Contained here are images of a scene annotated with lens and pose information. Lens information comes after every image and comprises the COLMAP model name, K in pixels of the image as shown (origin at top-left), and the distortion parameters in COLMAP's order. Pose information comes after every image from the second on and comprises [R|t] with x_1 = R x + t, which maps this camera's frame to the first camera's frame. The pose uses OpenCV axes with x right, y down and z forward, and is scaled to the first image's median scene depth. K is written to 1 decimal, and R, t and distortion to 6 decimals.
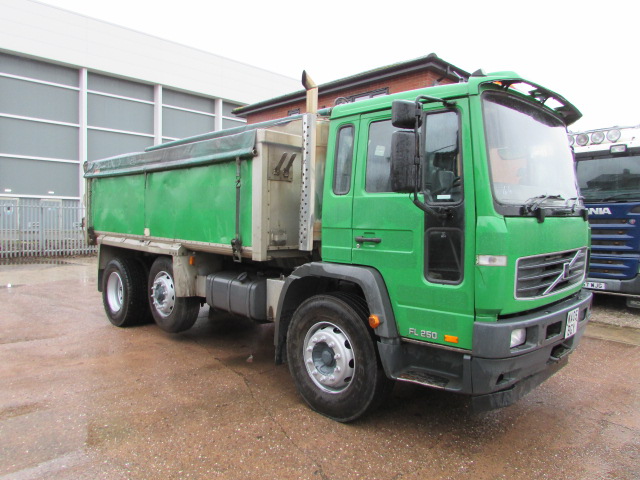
lens RADIAL K [[463.6, 0, 305.3], [0, 463.6, 241.0], [0, 0, 1]] dist [-0.009303, 0.001350]
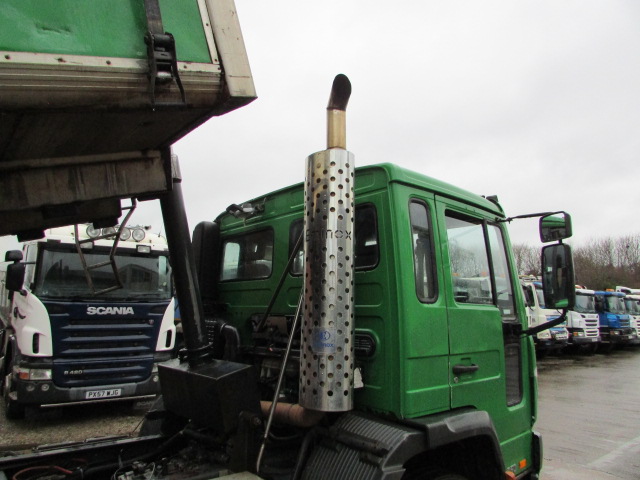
lens RADIAL K [[463.6, 0, 305.3], [0, 463.6, 241.0], [0, 0, 1]] dist [-0.009303, 0.001350]
pose [[0.079828, 0.151490, 0.985230, -0.596209], [0.038047, 0.987201, -0.154876, -0.092056], [-0.996082, 0.049848, 0.073043, 1.132173]]
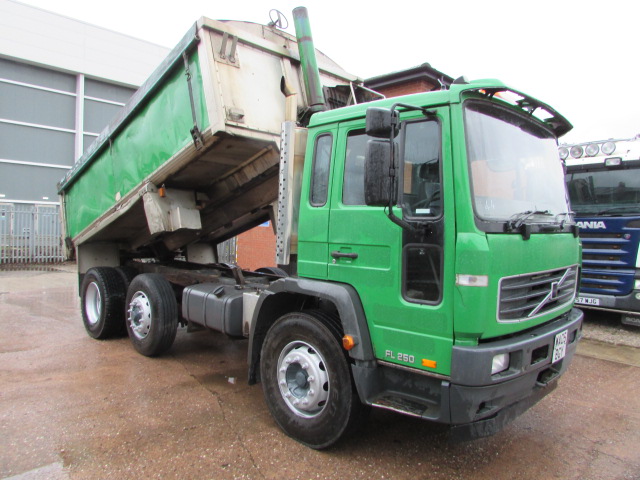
lens RADIAL K [[463.6, 0, 305.3], [0, 463.6, 241.0], [0, 0, 1]] dist [-0.009303, 0.001350]
pose [[0.999922, 0.012120, 0.003094, 0.049912], [-0.012062, 0.999763, -0.018120, -0.012488], [-0.003312, 0.018081, 0.999831, 0.054072]]
